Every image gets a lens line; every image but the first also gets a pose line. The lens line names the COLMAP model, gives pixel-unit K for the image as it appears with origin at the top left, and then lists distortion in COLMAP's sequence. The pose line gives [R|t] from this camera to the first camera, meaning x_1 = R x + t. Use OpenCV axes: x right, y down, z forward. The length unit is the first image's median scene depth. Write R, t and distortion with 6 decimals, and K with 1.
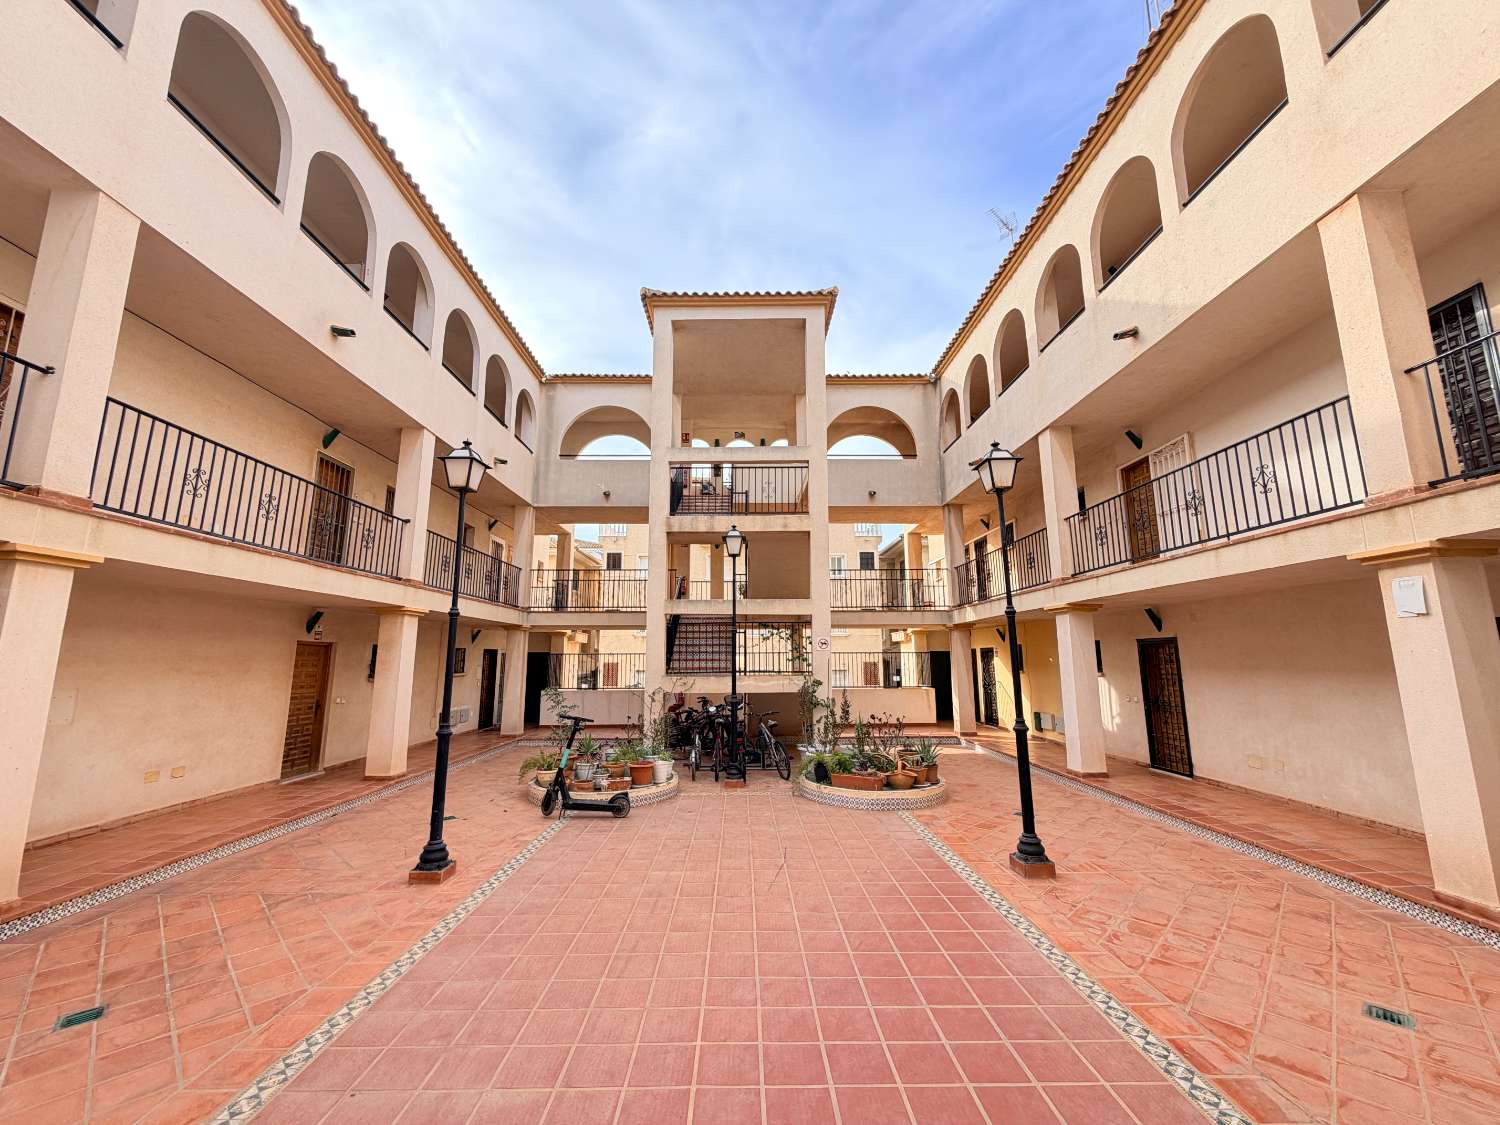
lens RADIAL K [[593.7, 0, 752.6], [0, 593.7, 559.0], [0, 0, 1]] dist [0.003491, -0.000595]
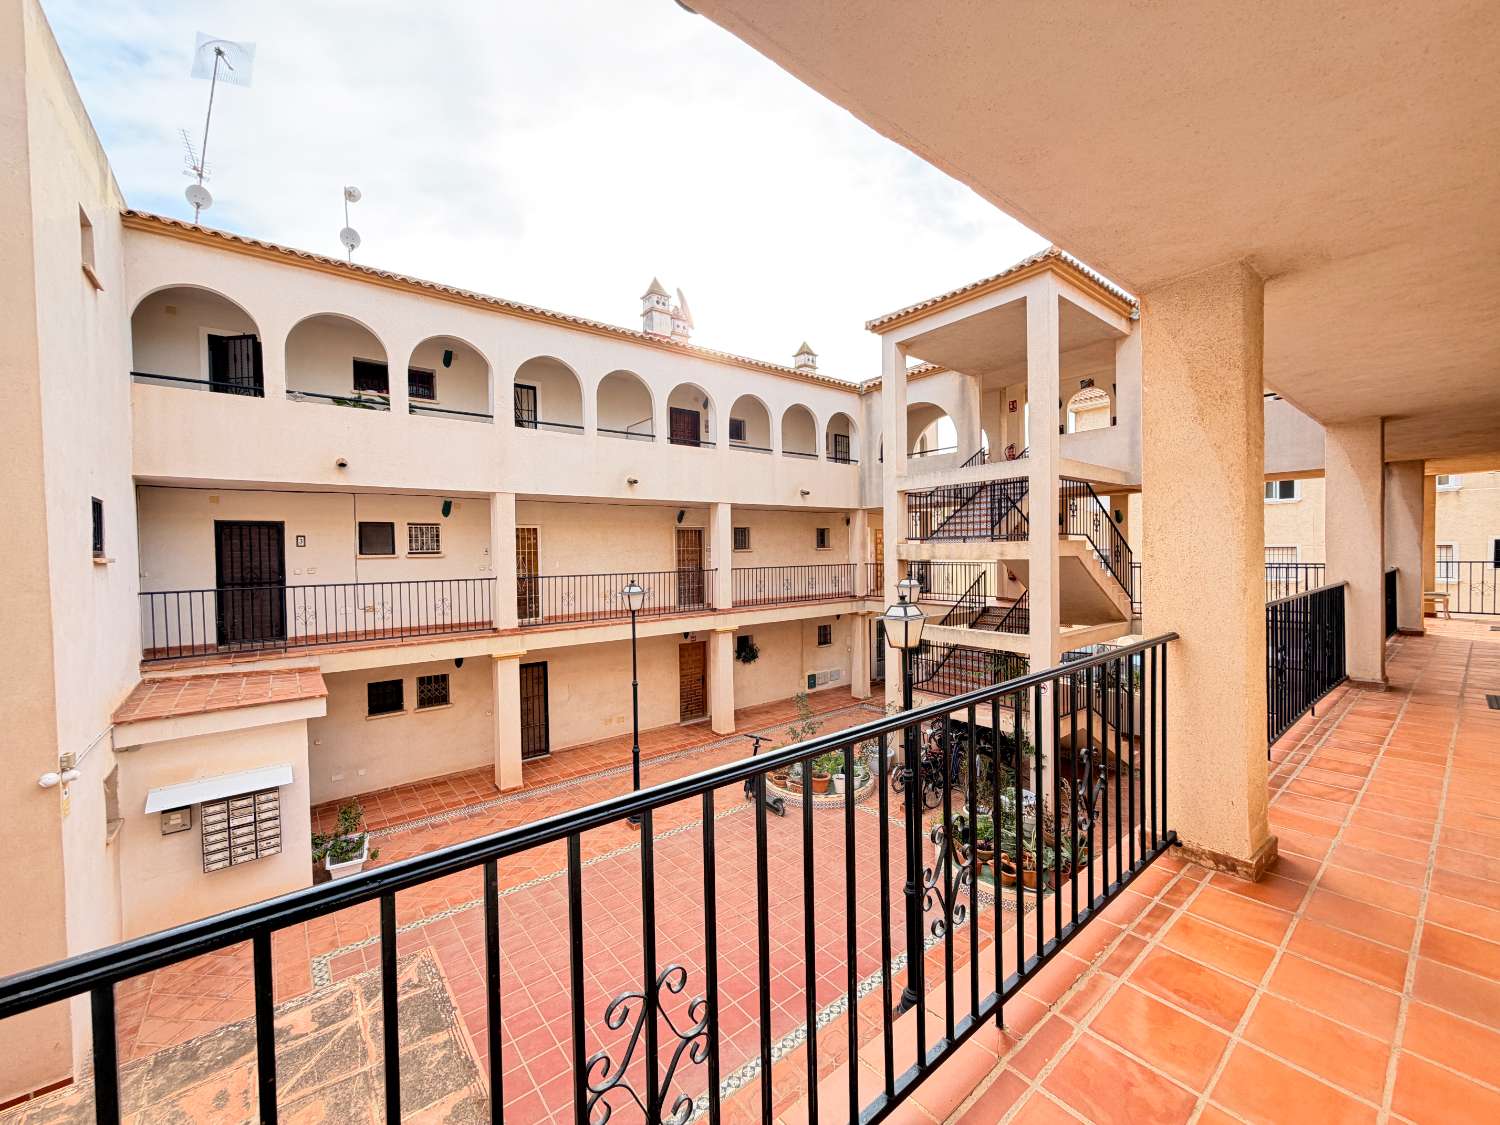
lens RADIAL K [[593.7, 0, 753.9], [0, 593.7, 560.6], [0, 0, 1]] dist [0.003491, -0.000595]
pose [[0.613448, 0.010323, -0.789668, 0.642636], [0.146554, 0.981058, 0.126675, -0.257255], [0.776018, -0.193437, 0.600315, 0.183674]]
